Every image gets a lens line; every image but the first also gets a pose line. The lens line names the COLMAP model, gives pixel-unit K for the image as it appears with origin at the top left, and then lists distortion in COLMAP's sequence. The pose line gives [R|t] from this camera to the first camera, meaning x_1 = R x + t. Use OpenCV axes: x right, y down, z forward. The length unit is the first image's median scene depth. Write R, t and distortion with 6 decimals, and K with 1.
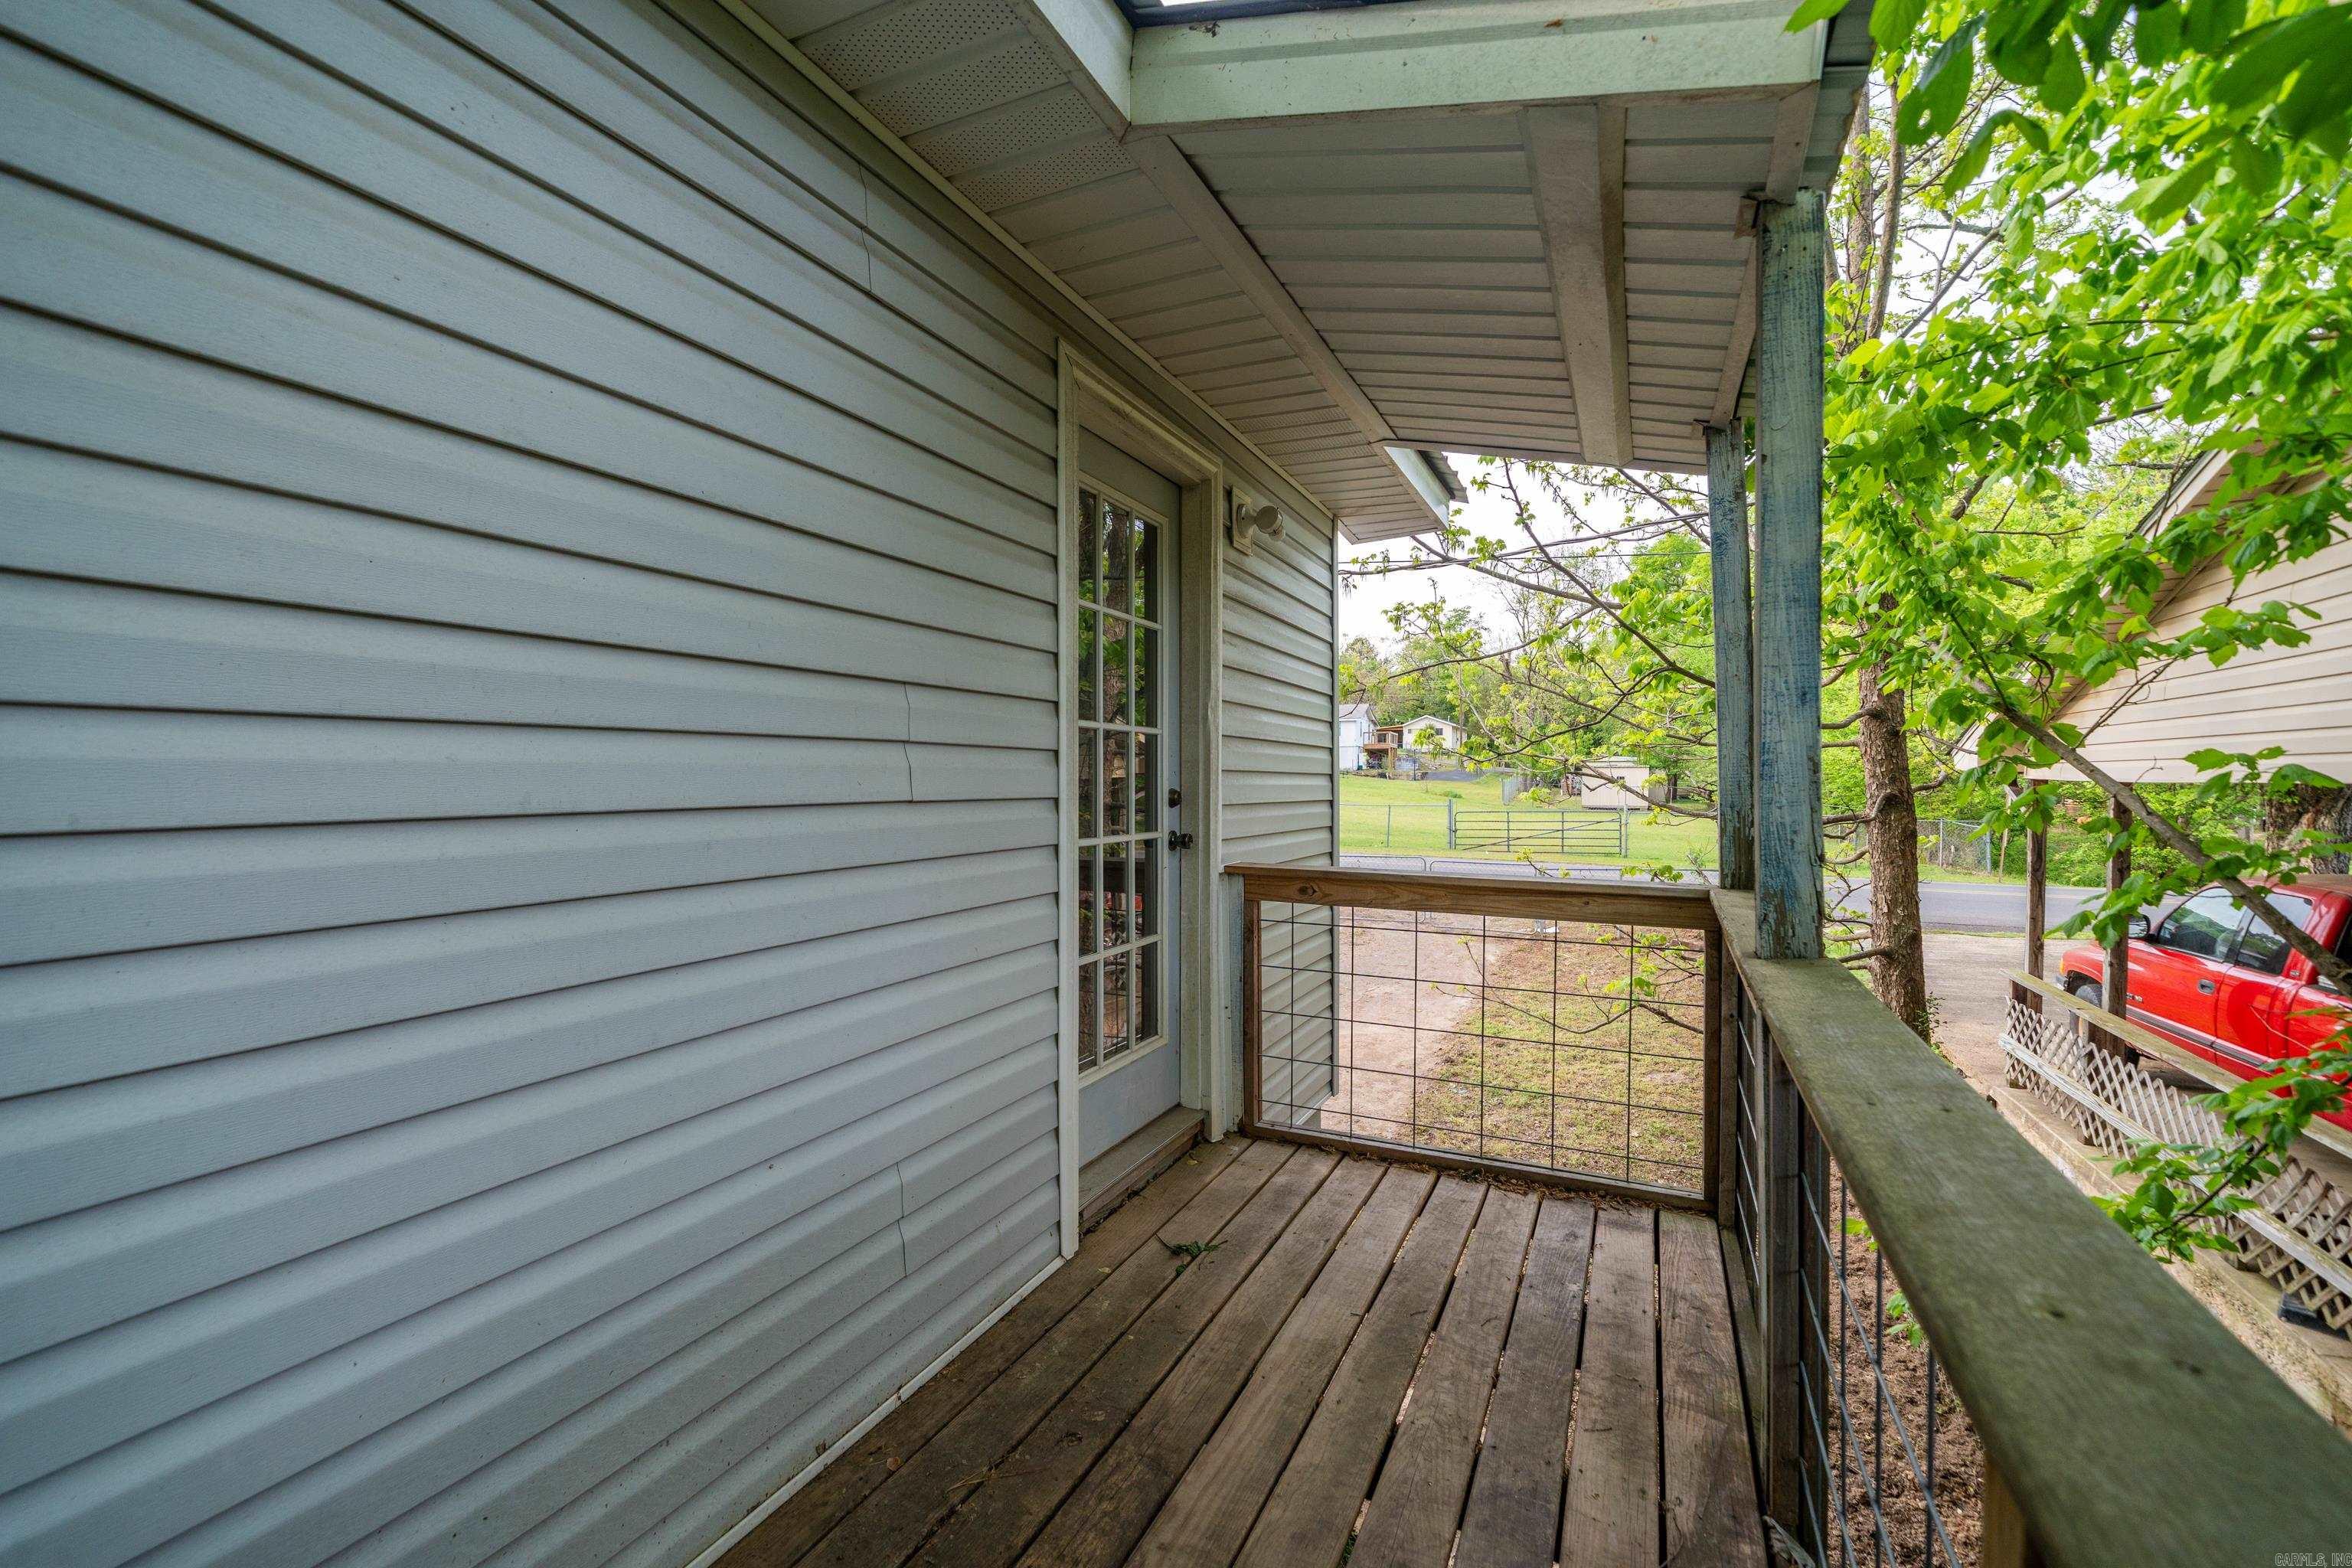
lens RADIAL K [[980.2, 0, 1180.7], [0, 980.2, 785.4], [0, 0, 1]] dist [0.001185, 0.000027]
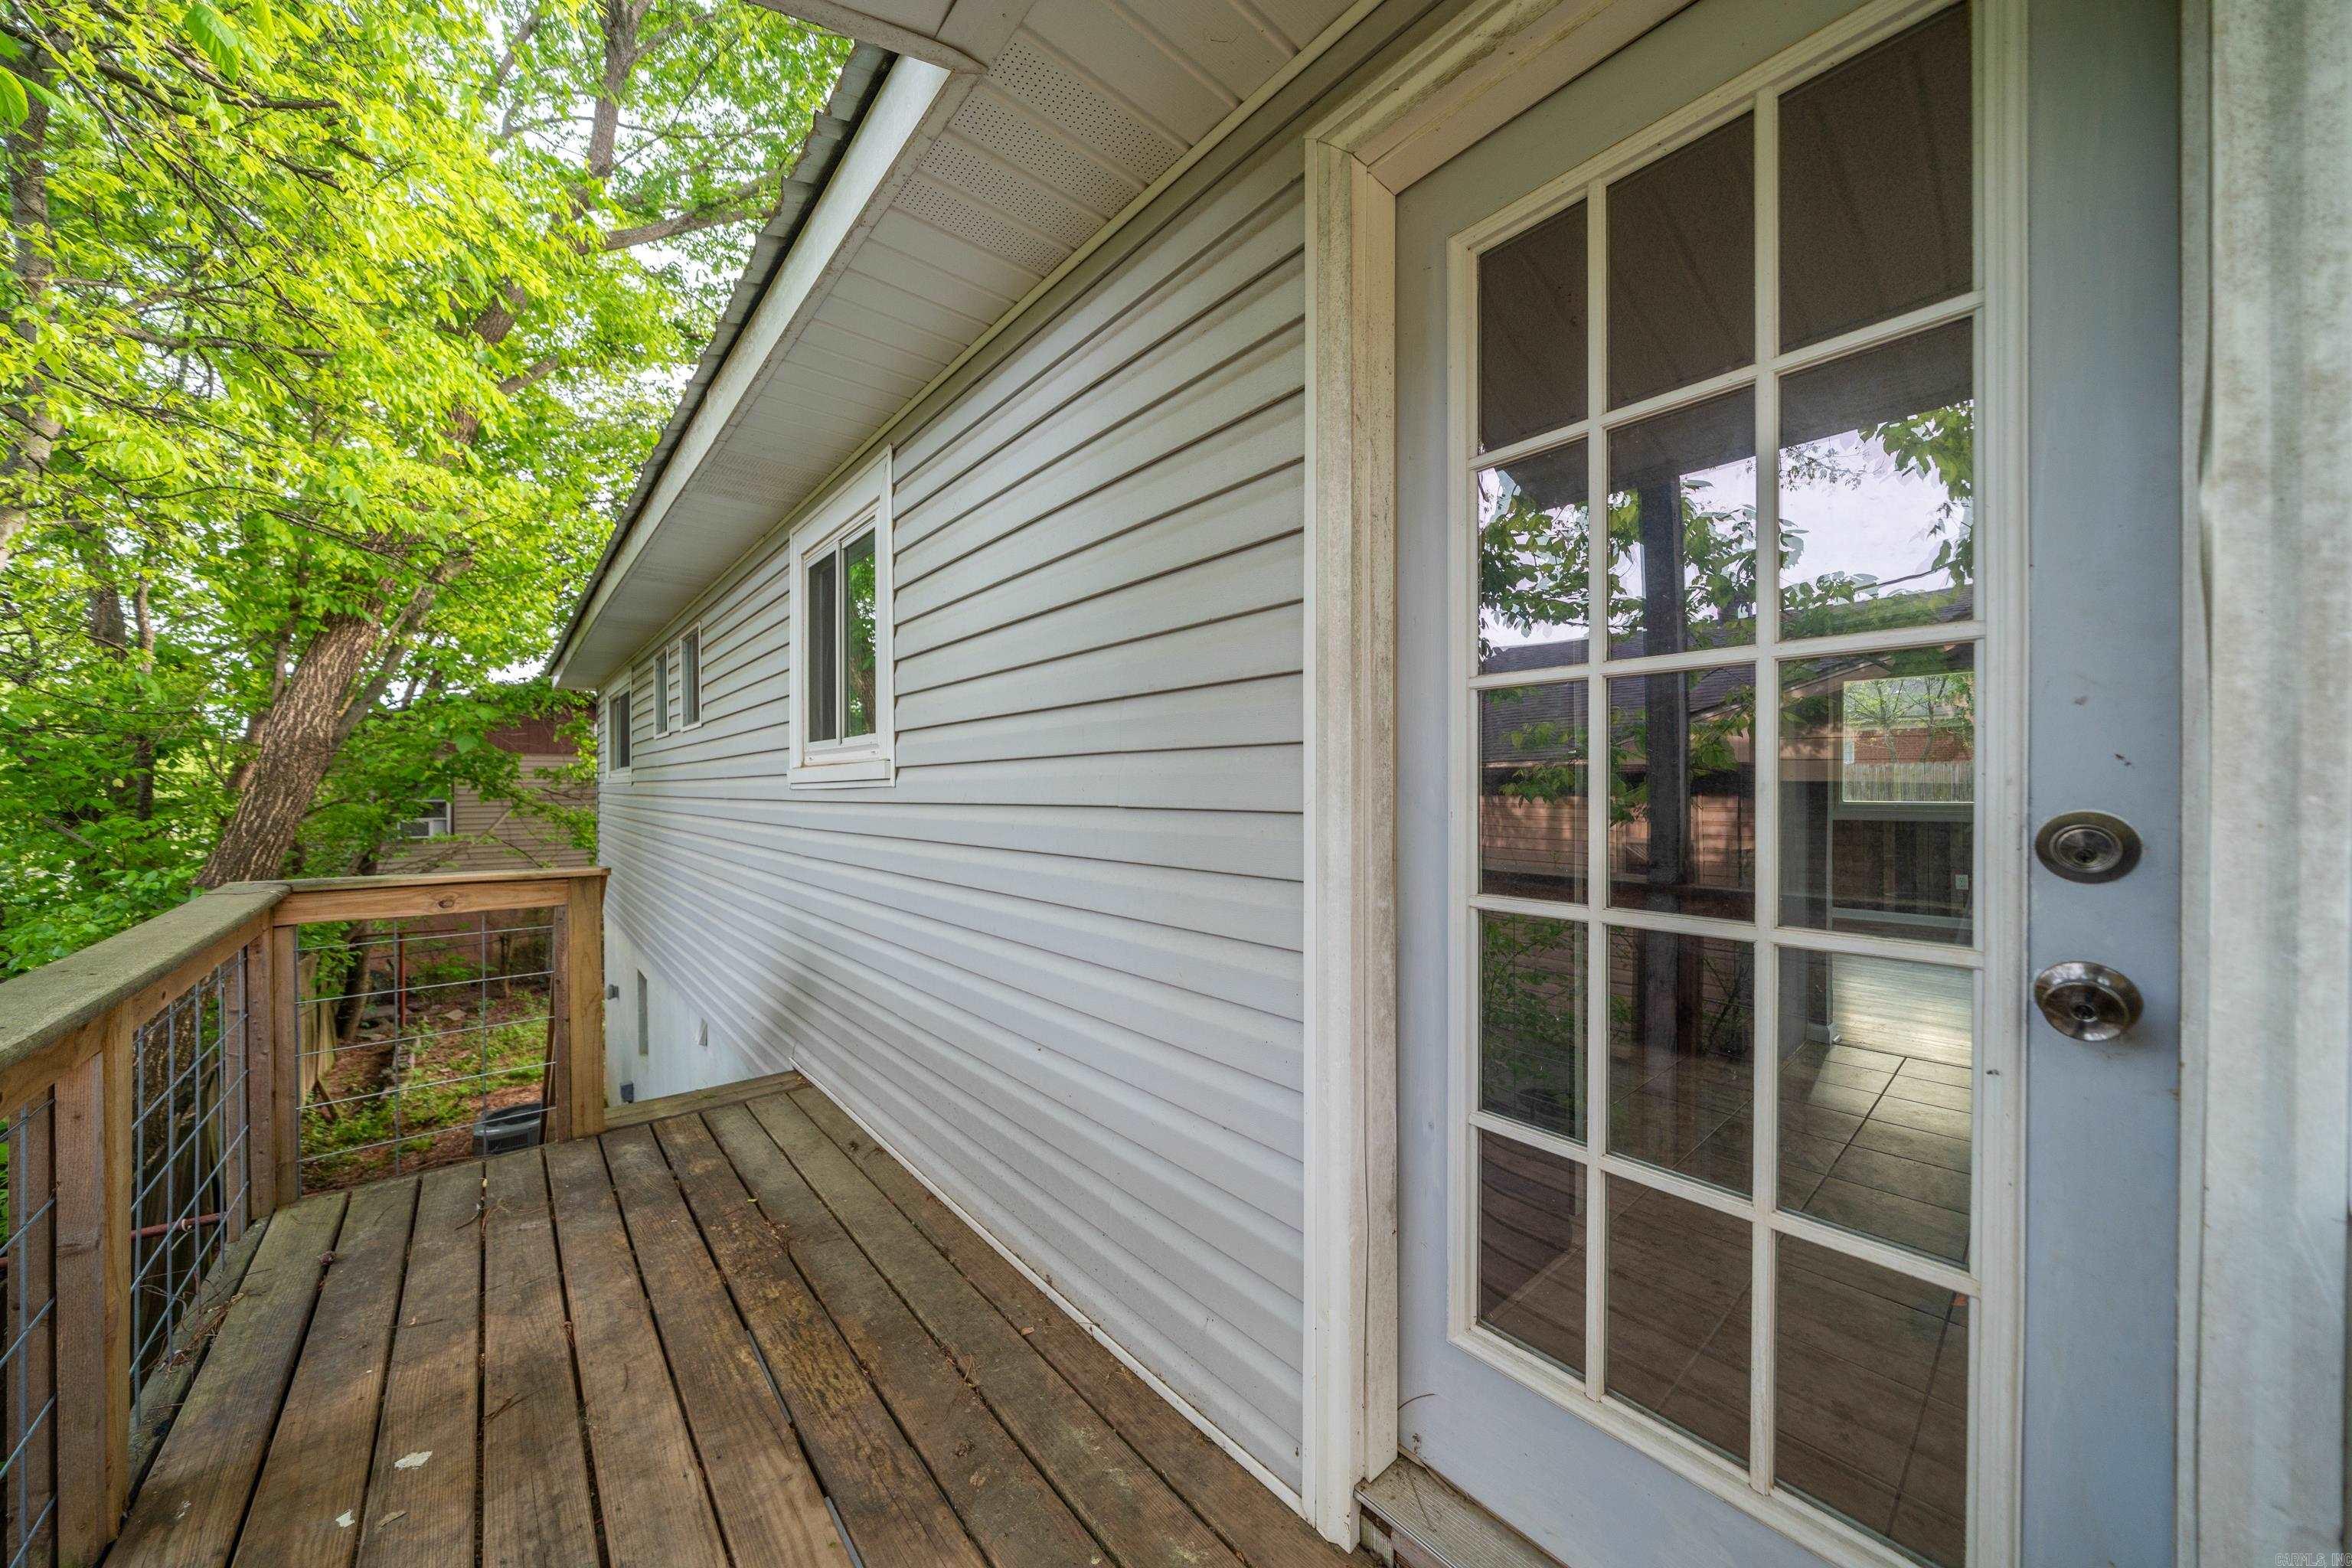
lens RADIAL K [[825.7, 0, 1185.4], [0, 825.7, 781.4], [0, 0, 1]] dist [-0.001025, 0.000209]
pose [[-0.397388, -0.003836, -0.917643, 0.489864], [-0.007624, 0.999971, -0.000879, -0.009590], [0.917619, 0.006647, -0.397405, 1.316572]]
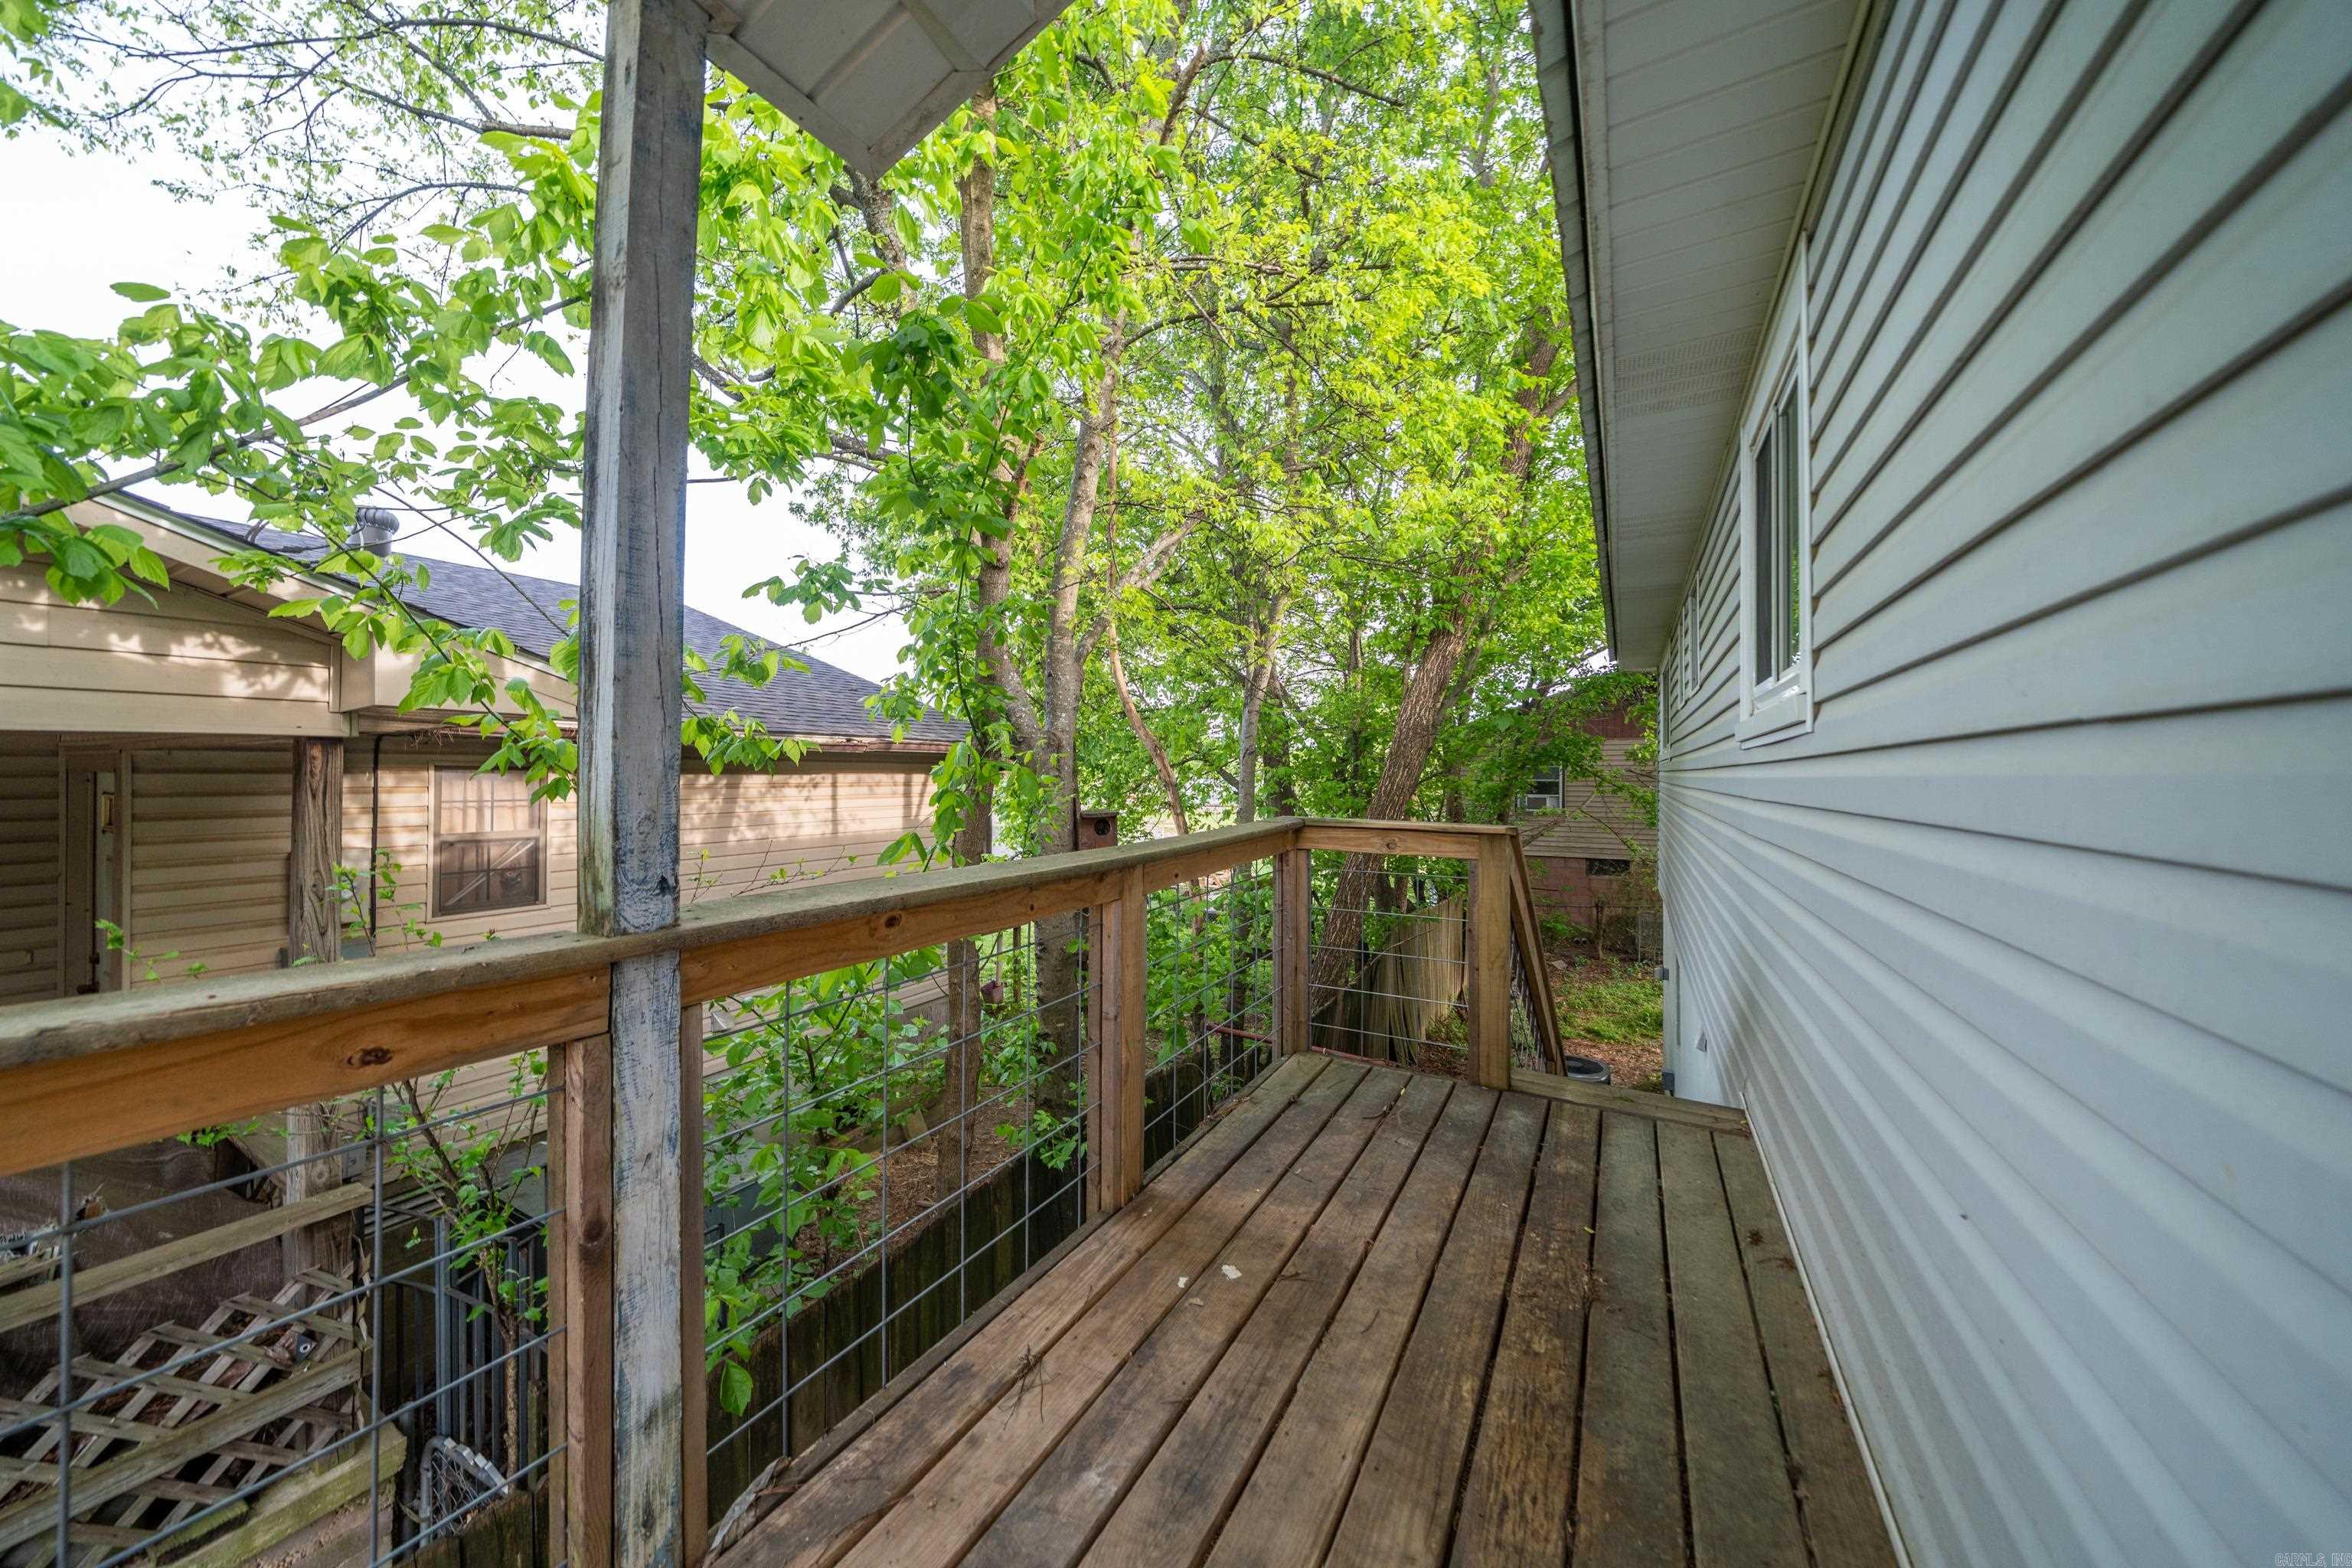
lens RADIAL K [[825.7, 0, 1167.5], [0, 825.7, 765.1], [0, 0, 1]] dist [-0.001025, 0.000209]
pose [[-0.995501, -0.005735, 0.094576, 0.105559], [-0.006073, 0.999976, -0.003293, 0.038520], [-0.094555, -0.003853, -0.995512, 1.314984]]
